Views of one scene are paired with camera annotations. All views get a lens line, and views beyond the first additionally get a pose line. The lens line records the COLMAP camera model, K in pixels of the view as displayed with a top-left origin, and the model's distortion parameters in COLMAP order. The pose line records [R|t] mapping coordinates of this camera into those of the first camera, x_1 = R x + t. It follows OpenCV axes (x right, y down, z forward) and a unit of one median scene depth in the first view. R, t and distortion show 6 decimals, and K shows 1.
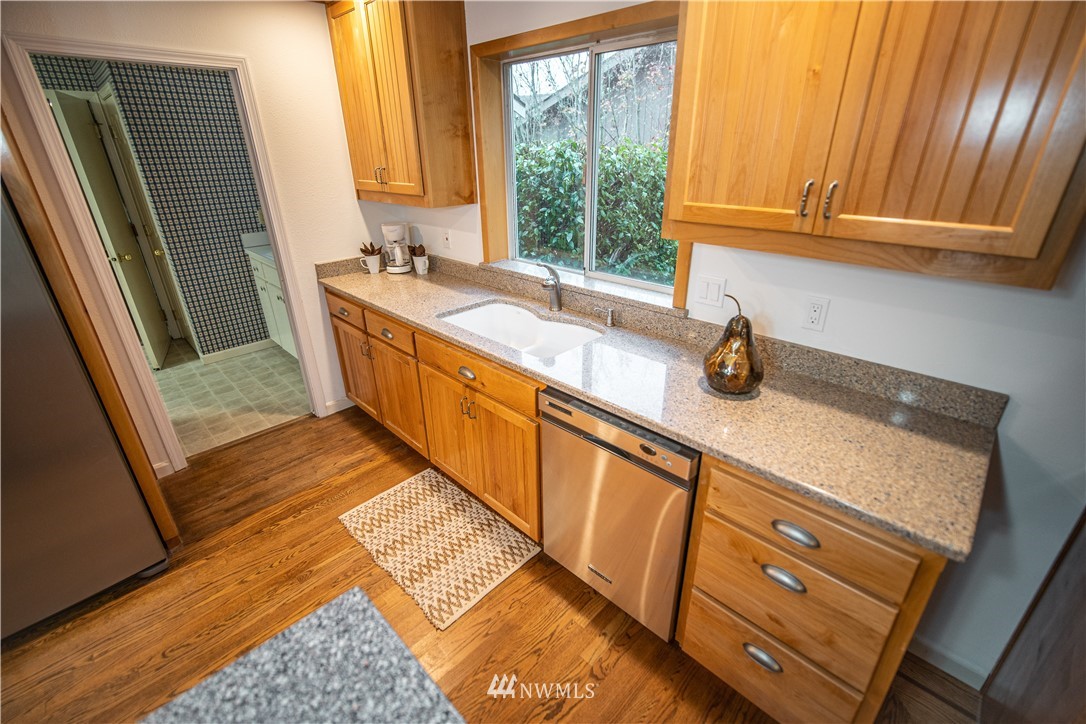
lens RADIAL K [[471.8, 0, 547.1], [0, 471.8, 358.9], [0, 0, 1]] dist [-0.008346, 0.001236]
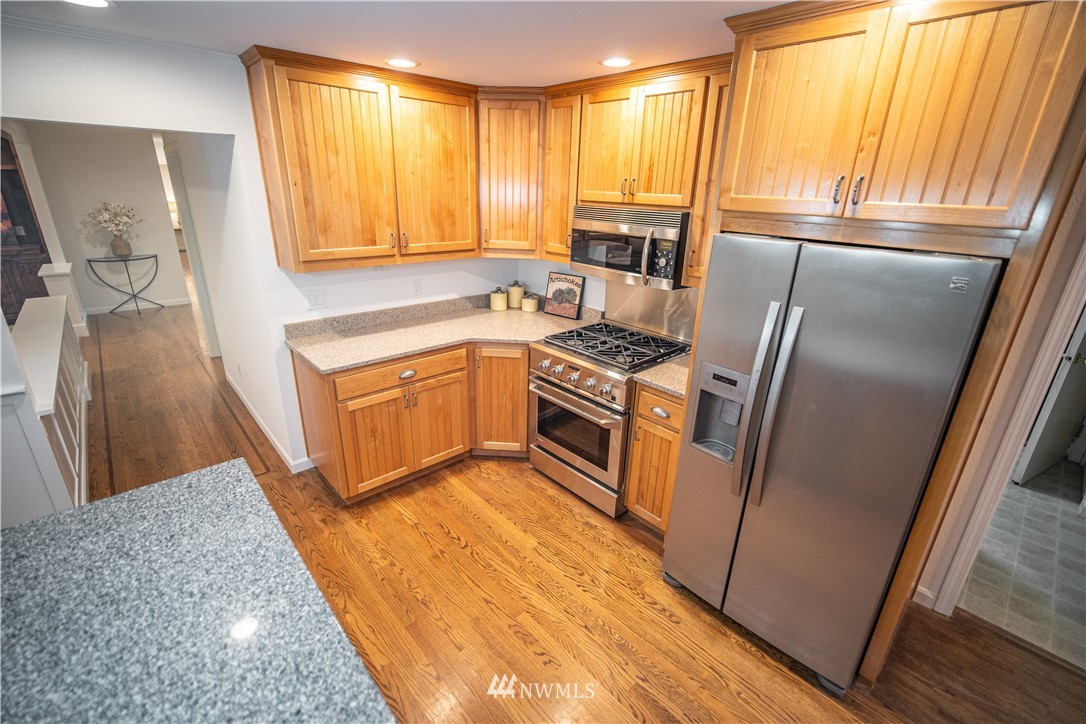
lens RADIAL K [[471.8, 0, 543.1], [0, 471.8, 363.7], [0, 0, 1]] dist [-0.008346, 0.001236]
pose [[-0.051243, 0.358051, -0.932295, -0.133707], [-0.423012, 0.837862, 0.345034, -0.126969], [0.904674, 0.412052, 0.108525, 0.096072]]
